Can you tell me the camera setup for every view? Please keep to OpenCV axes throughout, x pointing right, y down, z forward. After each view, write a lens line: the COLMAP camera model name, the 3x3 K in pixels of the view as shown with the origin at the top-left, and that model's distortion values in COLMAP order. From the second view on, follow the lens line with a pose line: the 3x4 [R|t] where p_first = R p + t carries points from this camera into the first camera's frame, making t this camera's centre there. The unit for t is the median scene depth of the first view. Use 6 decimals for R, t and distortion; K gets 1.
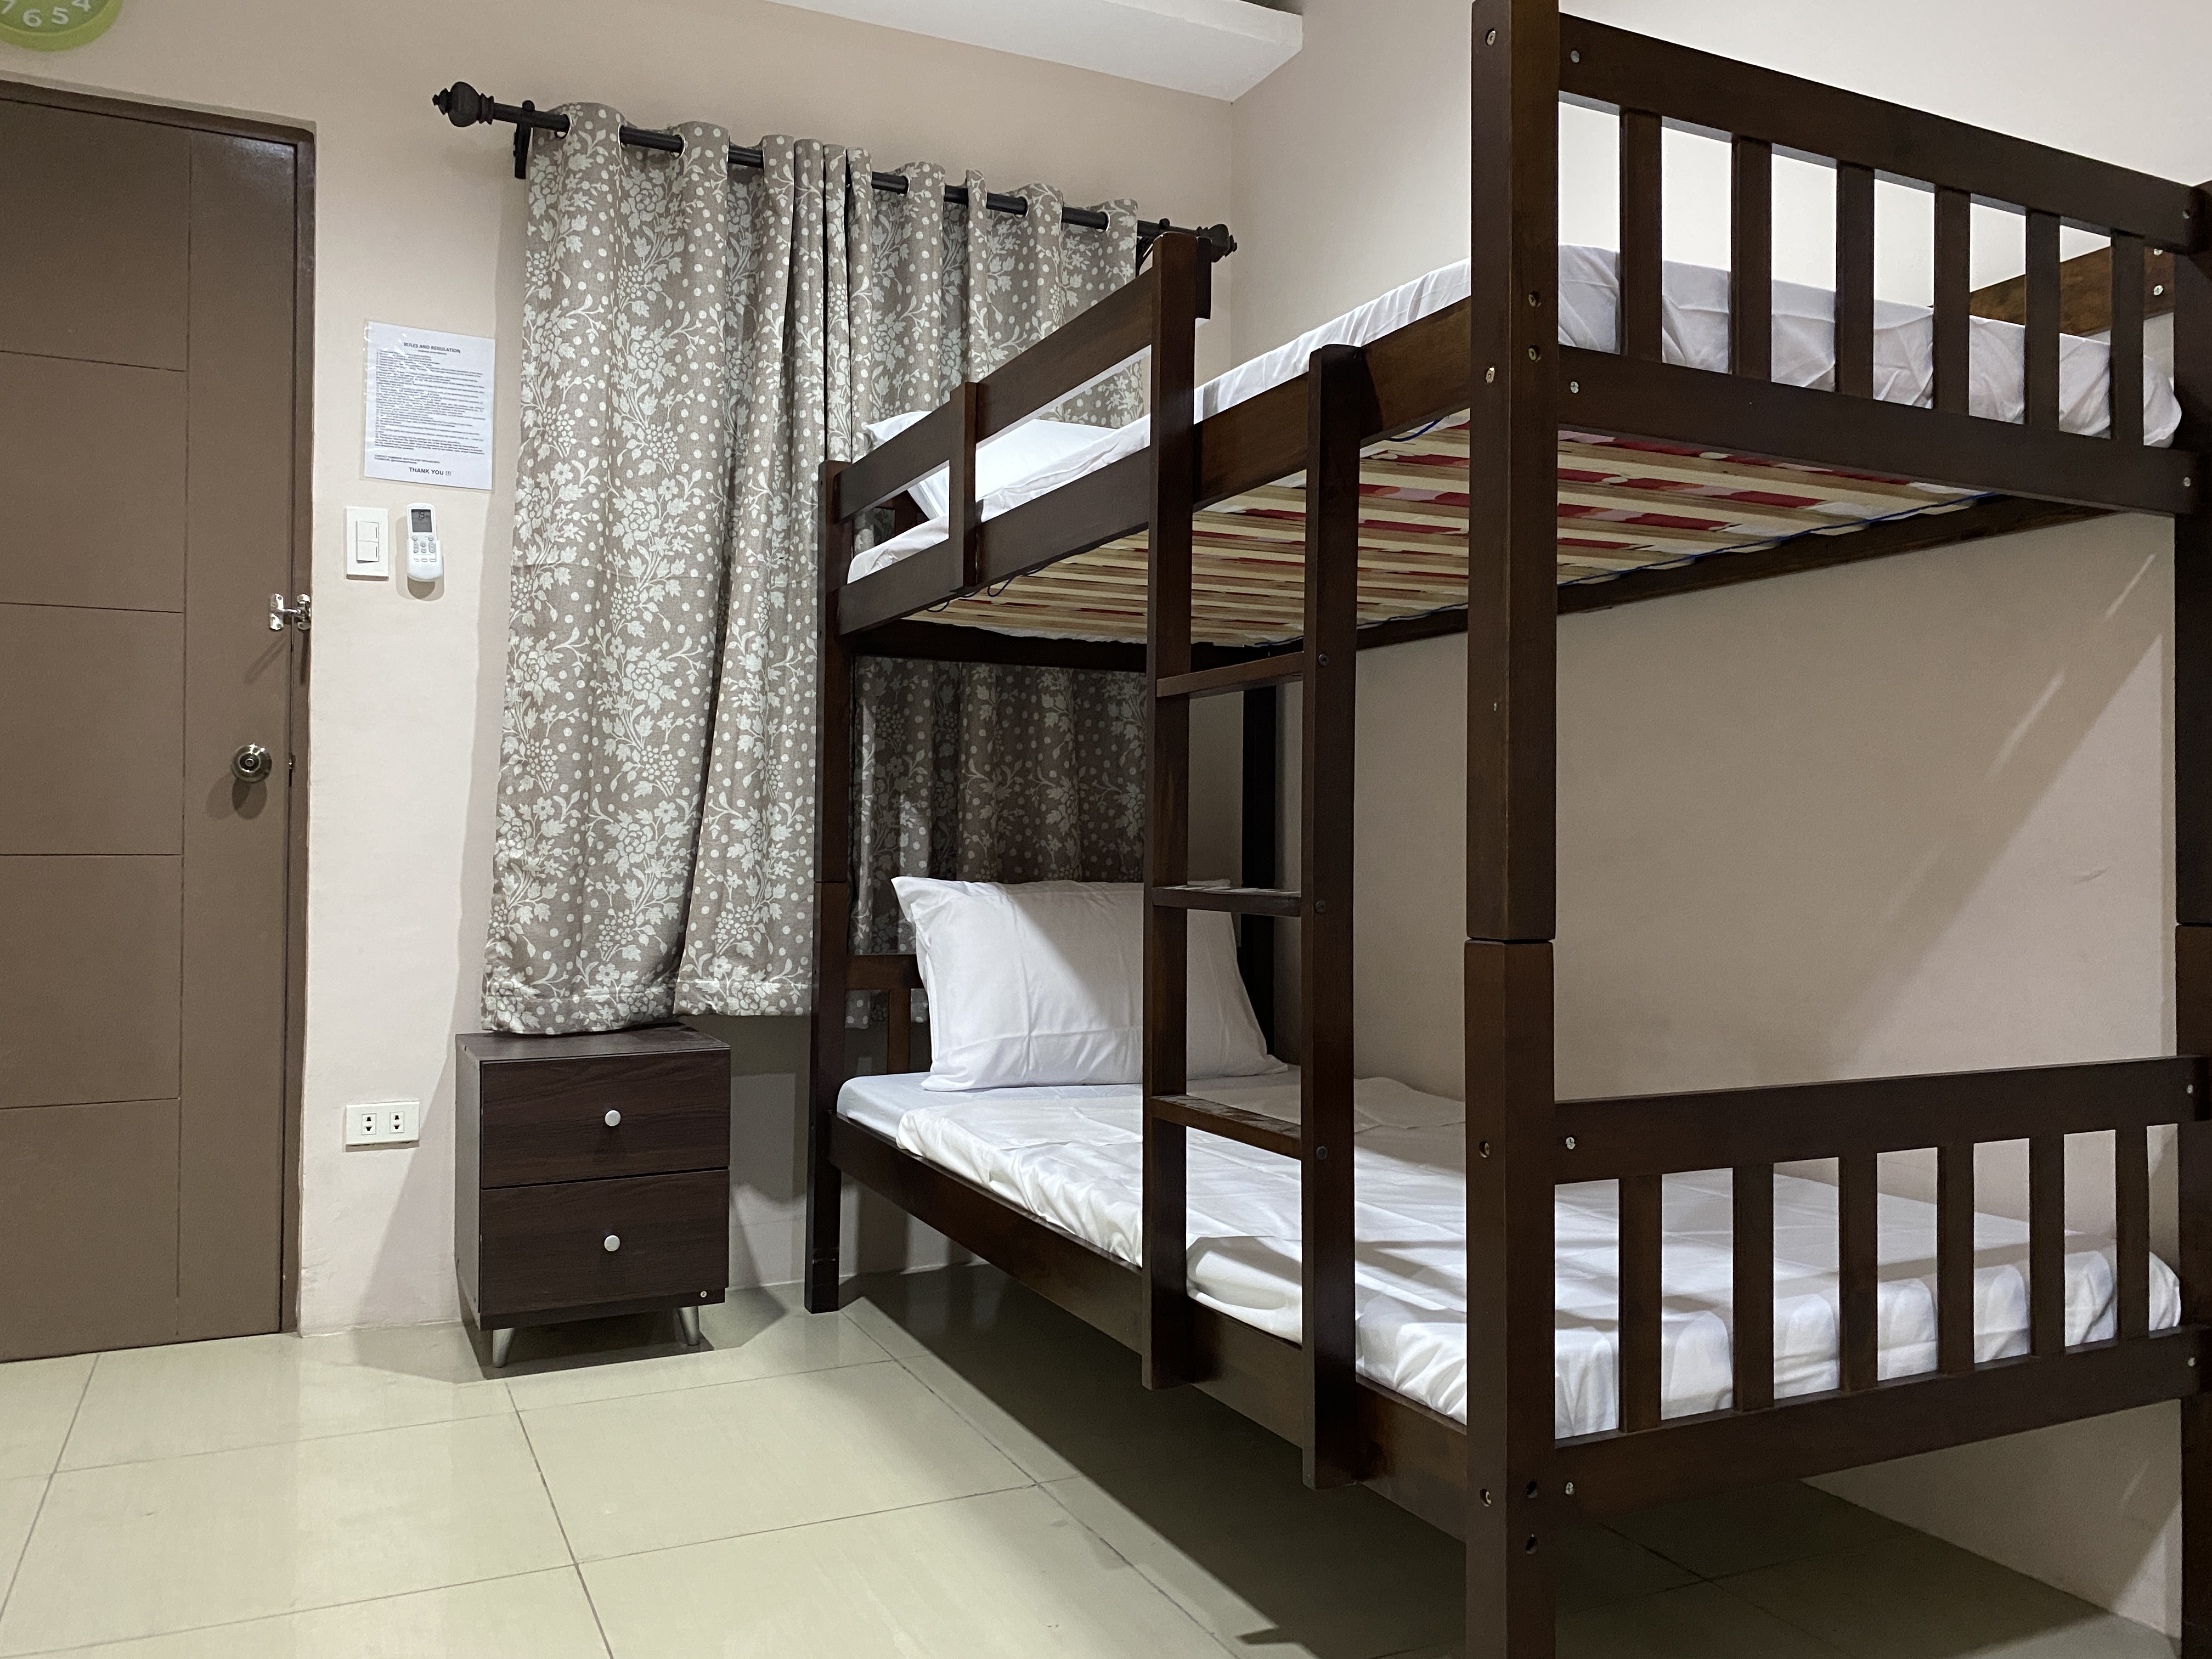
lens RADIAL K [[1716.0, 0, 1098.5], [0, 1716.0, 822.8], [0, 0, 1]] dist [0.053782, -0.088403]
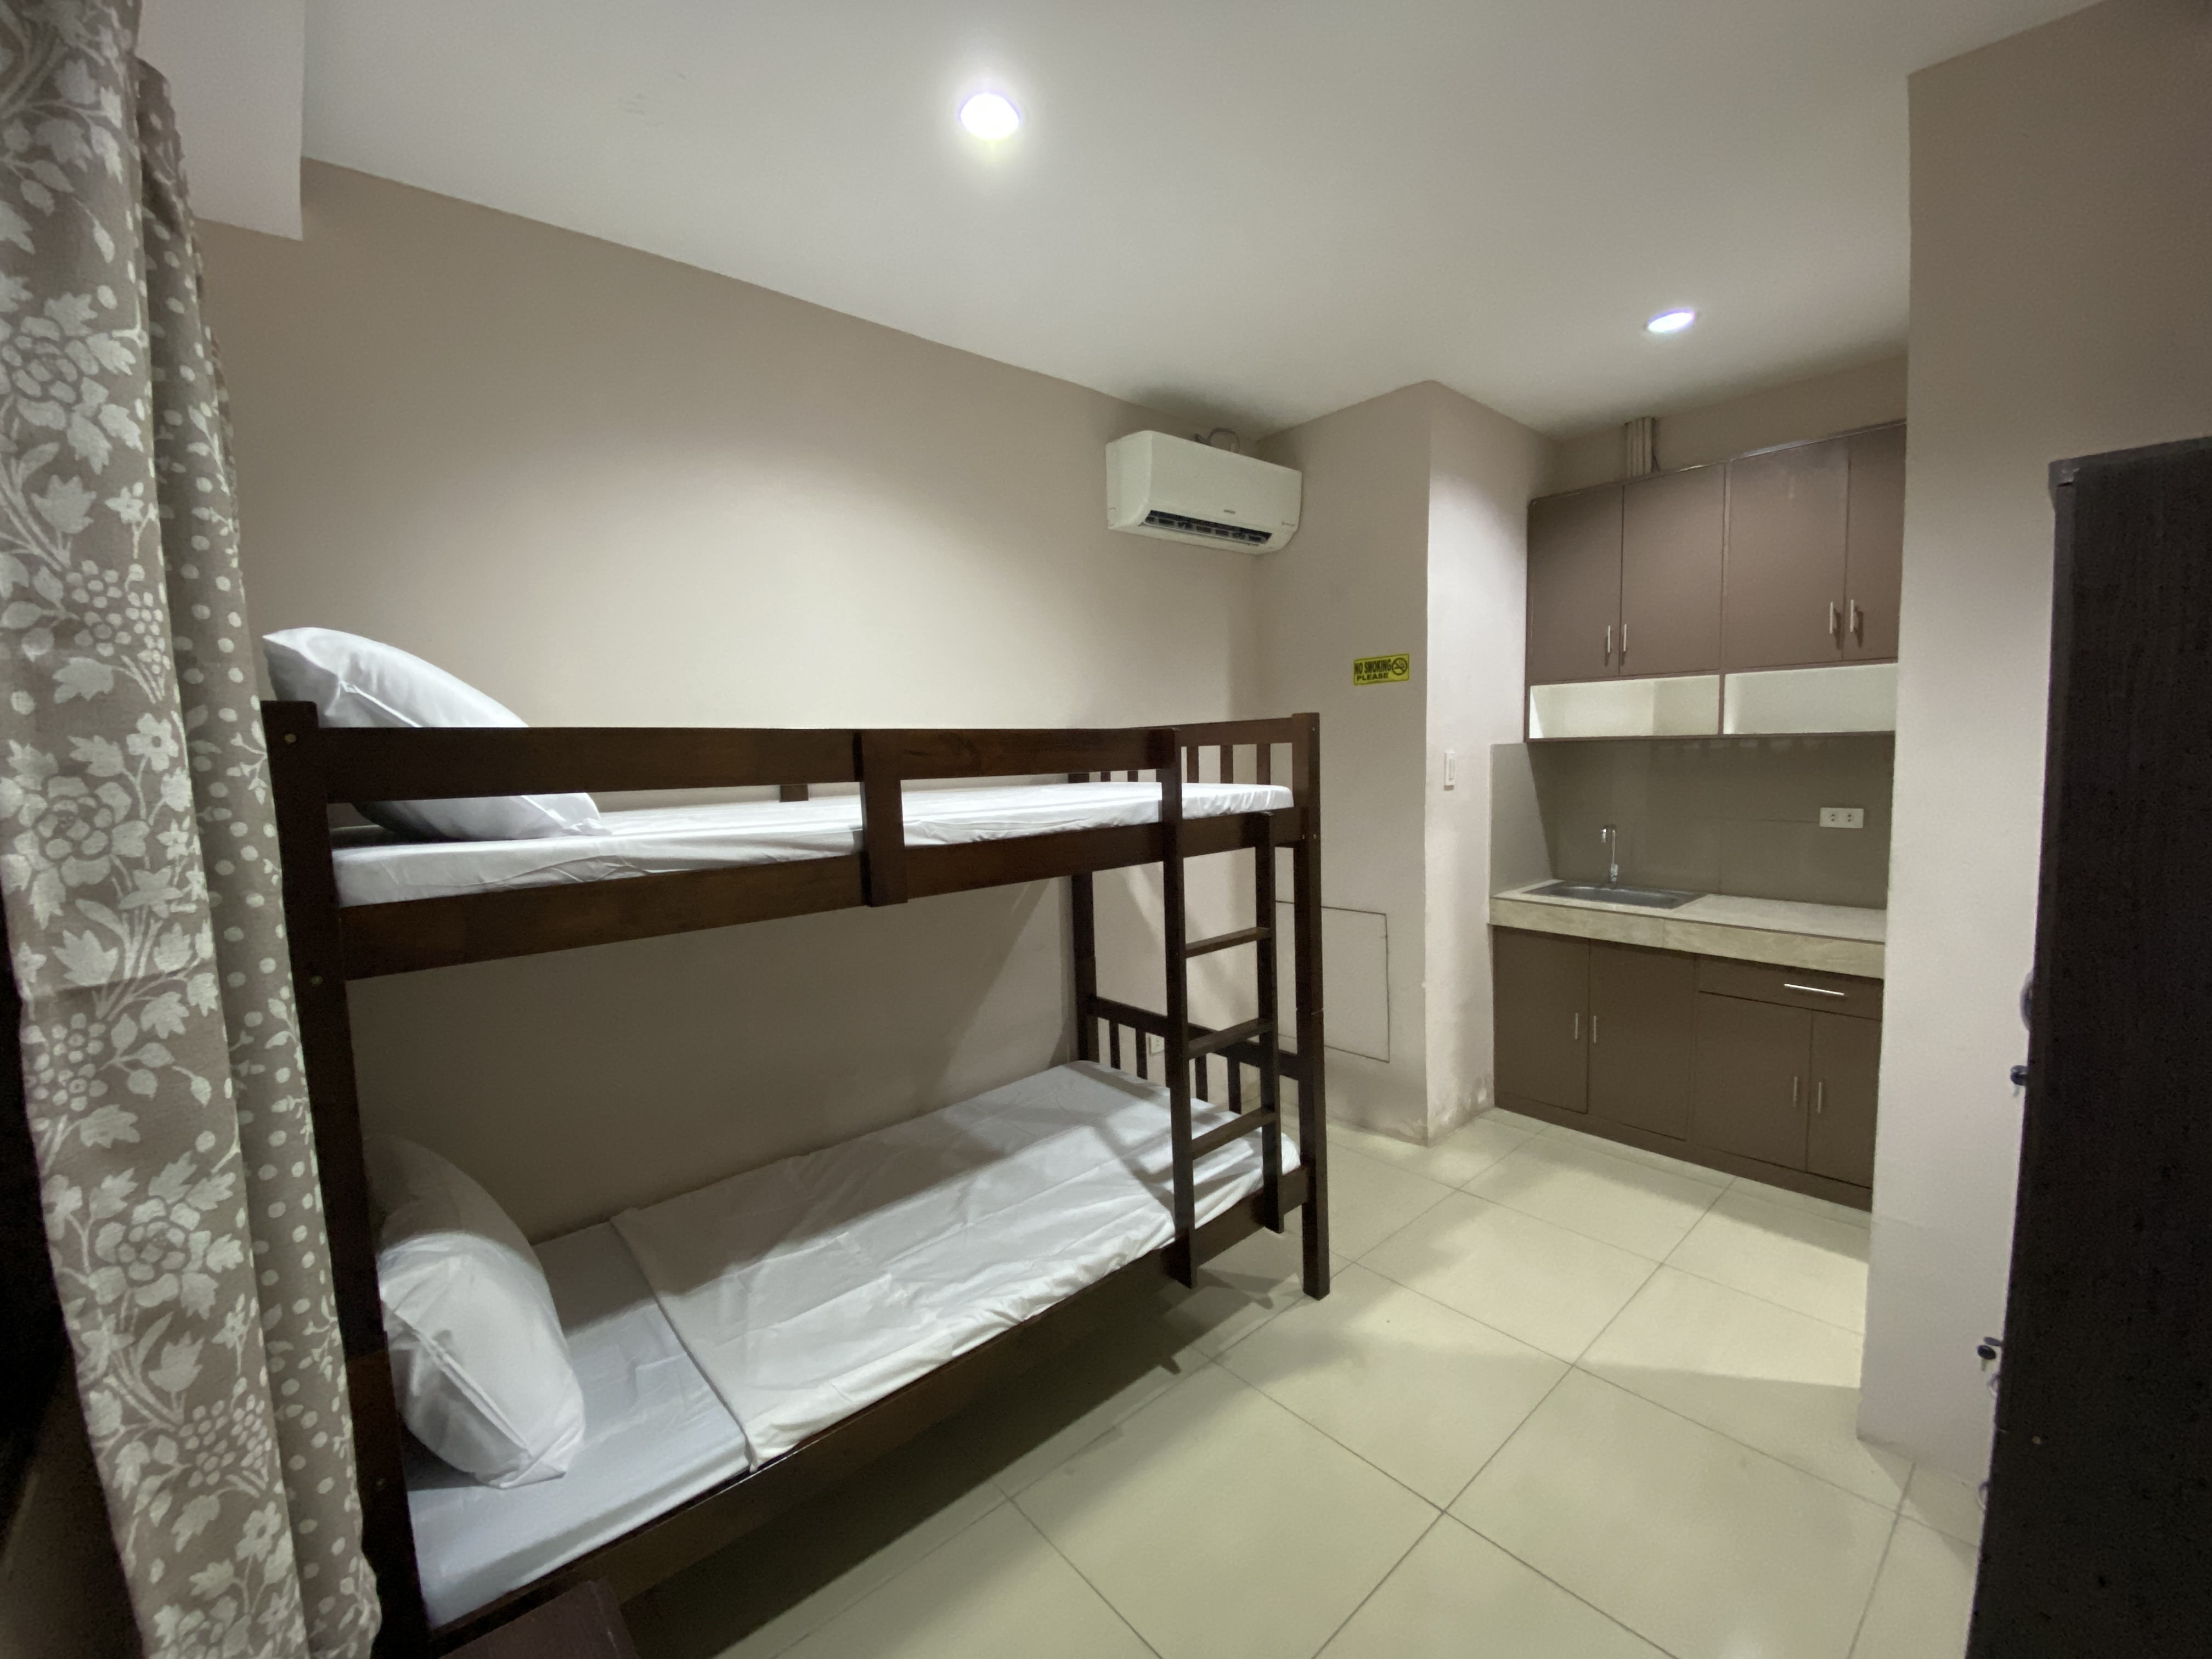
lens RADIAL K [[893.9, 0, 1076.9], [0, 893.9, 829.2], [0, 0, 1]] dist [0.023523, -0.023127]
pose [[-0.258857, -0.079493, 0.962639, -0.546402], [0.015694, 0.996130, 0.086479, -0.189805], [-0.965788, 0.037493, -0.256607, 0.816793]]
